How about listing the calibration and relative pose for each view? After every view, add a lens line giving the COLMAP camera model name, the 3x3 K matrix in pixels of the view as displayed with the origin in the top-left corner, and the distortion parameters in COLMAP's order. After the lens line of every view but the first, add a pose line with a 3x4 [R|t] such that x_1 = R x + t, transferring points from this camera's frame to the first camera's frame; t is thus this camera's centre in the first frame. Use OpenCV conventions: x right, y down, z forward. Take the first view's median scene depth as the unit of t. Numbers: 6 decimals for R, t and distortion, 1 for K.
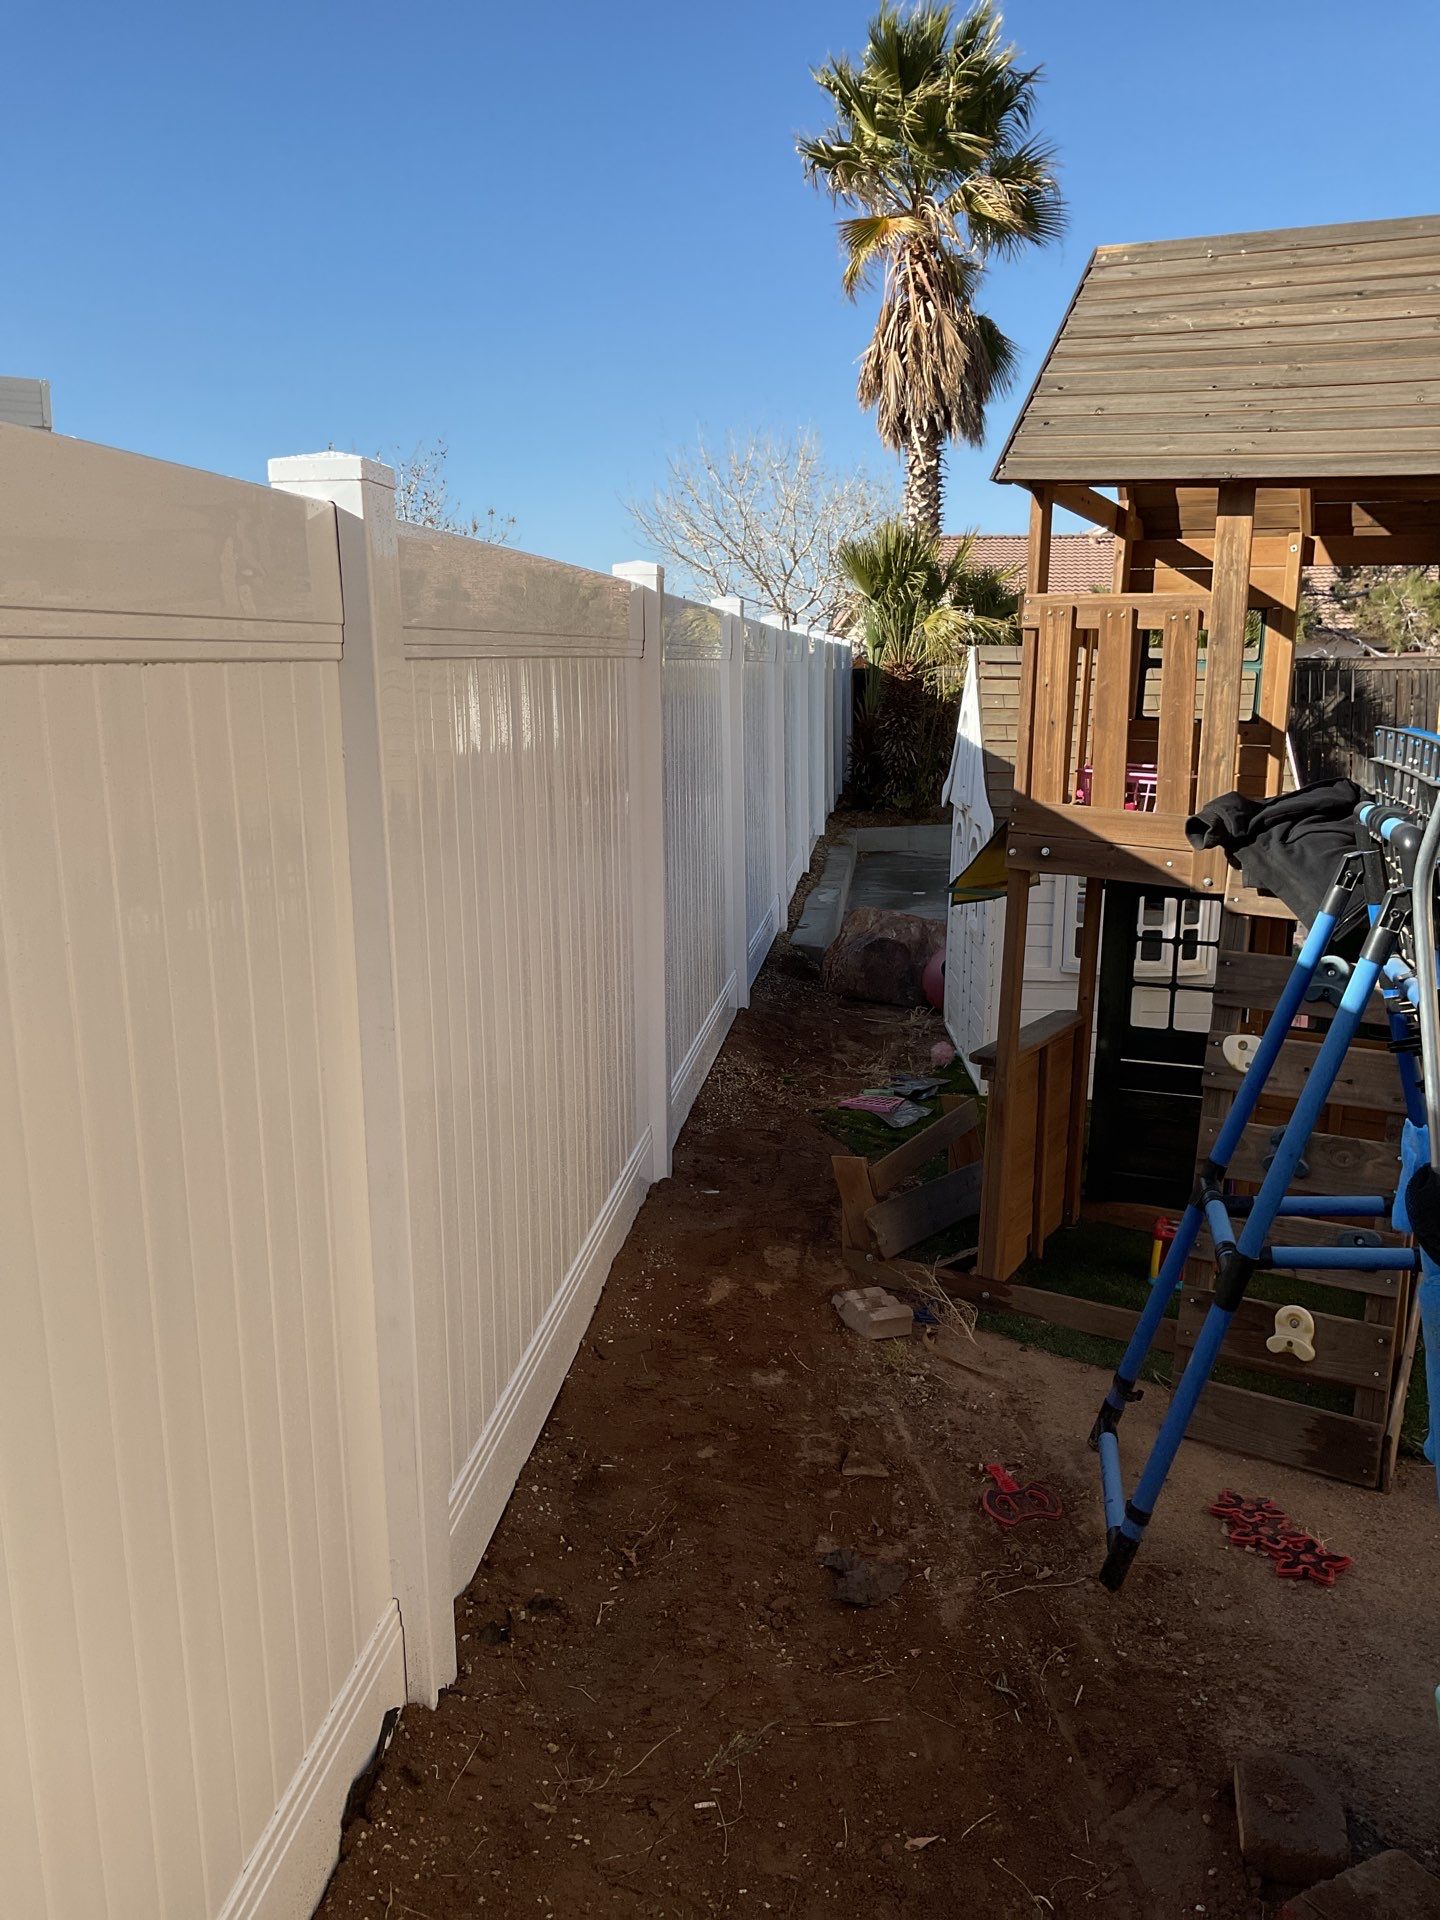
lens RADIAL K [[1605.0, 0, 720.0], [0, 1605.0, 960.0], [0, 0, 1]] dist [0.056275, -0.122743]
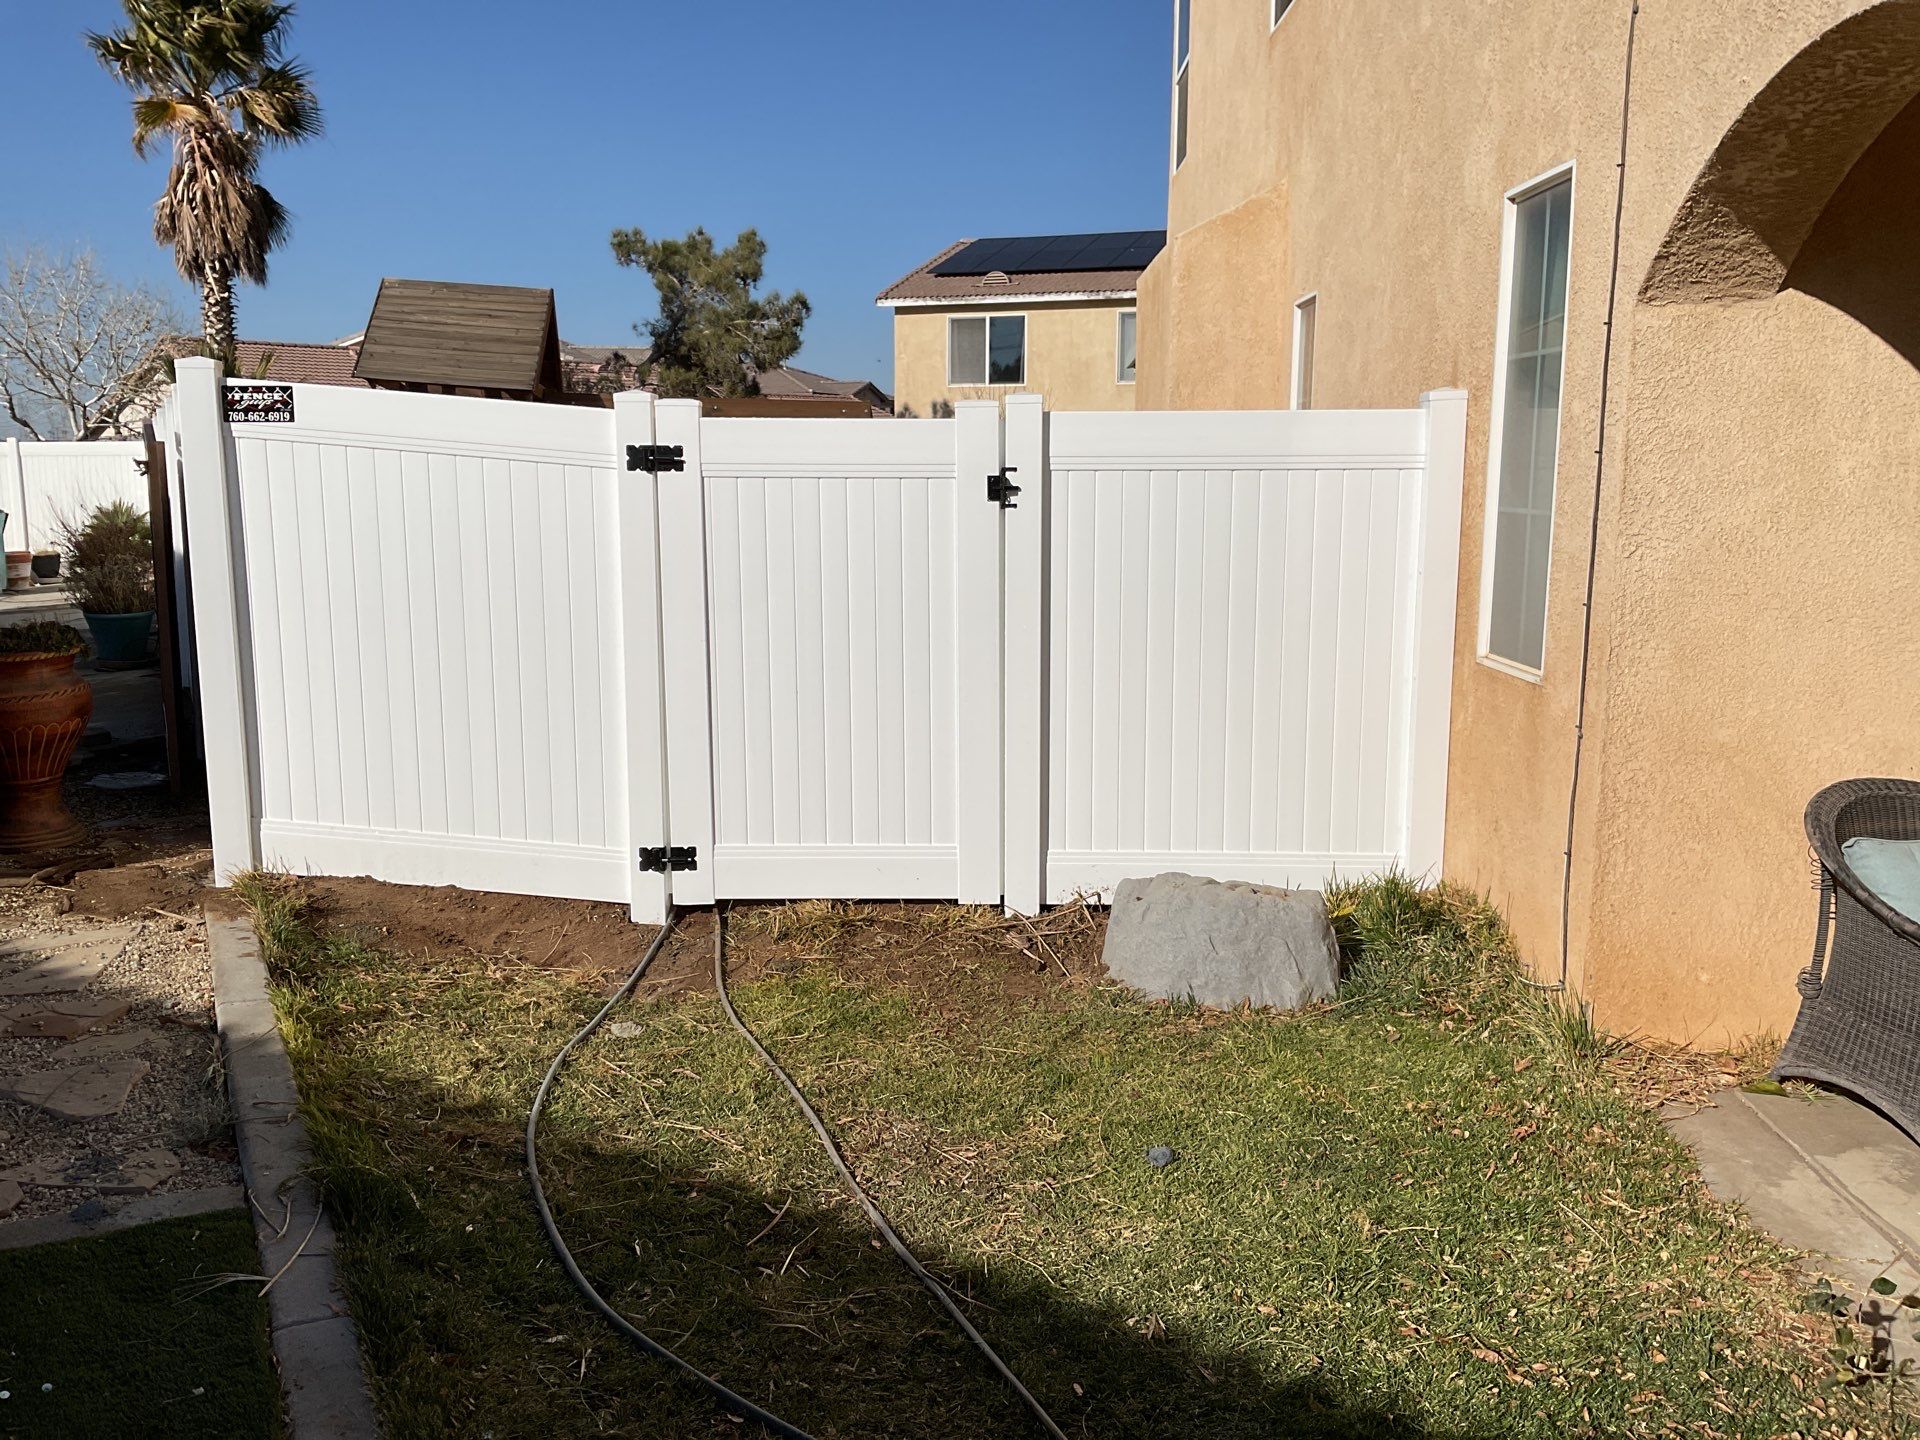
lens RADIAL K [[1549.9, 0, 960.0], [0, 1549.9, 720.0], [0, 0, 1]] dist [0.068961, -0.098344]
pose [[0.831339, -0.066766, 0.551741, -0.096753], [0.078324, 0.996925, 0.002623, 0.069906], [-0.550219, 0.041034, 0.834011, -0.351431]]
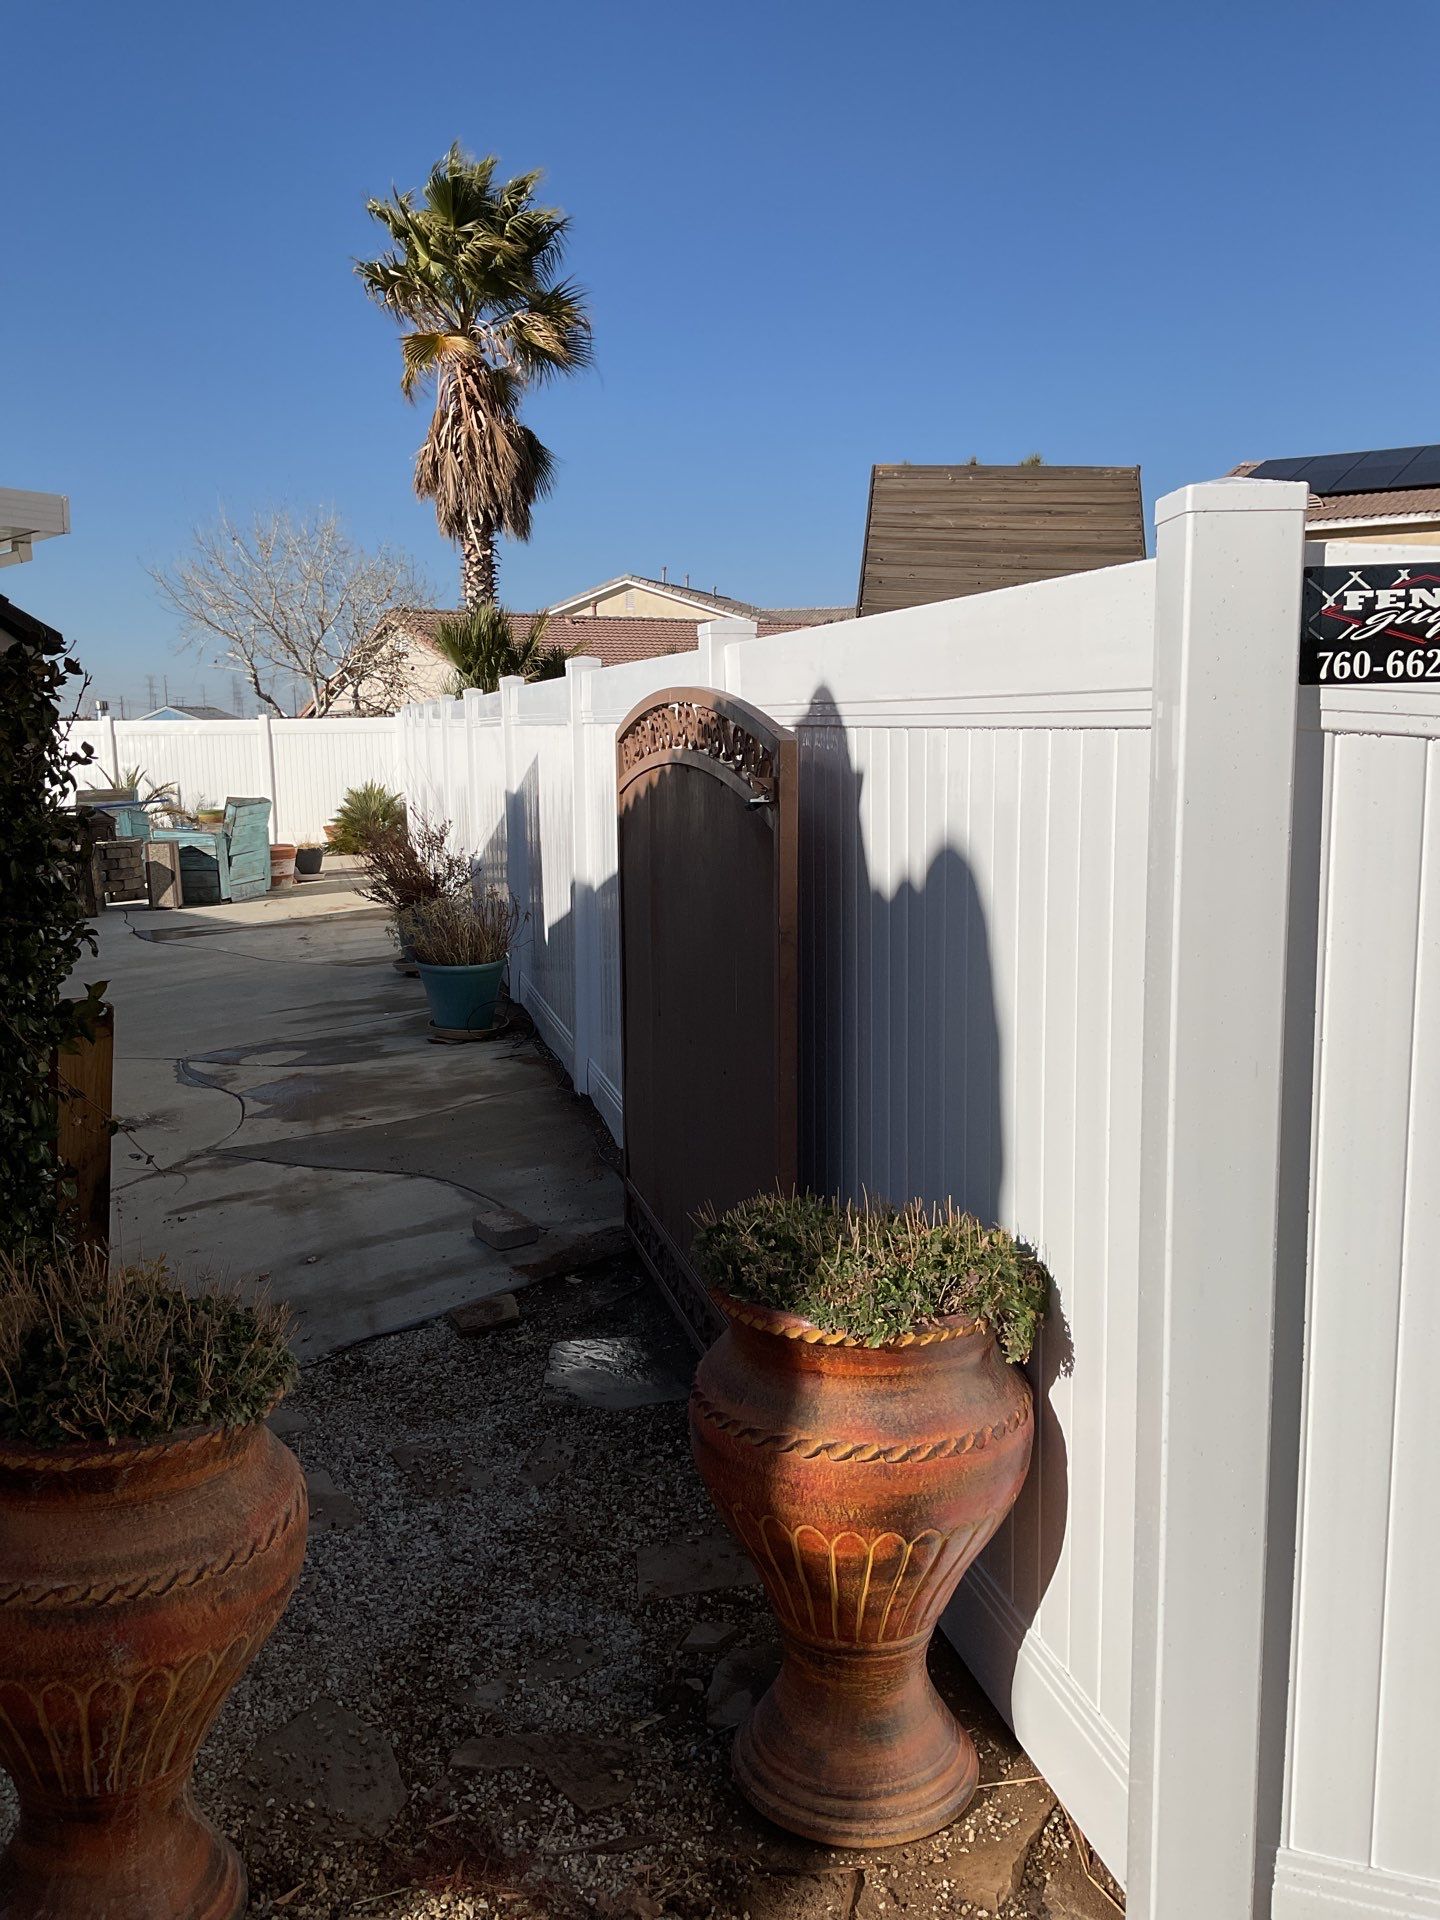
lens RADIAL K [[1552.4, 0, 769.7], [0, 1552.4, 953.8], [0, 0, 1]] dist [0.197303, -0.487319]
pose [[0.928959, -0.044957, 0.367443, -0.110958], [0.059871, 0.997776, -0.029288, 0.017303], [-0.365310, 0.049206, 0.929585, -0.089191]]
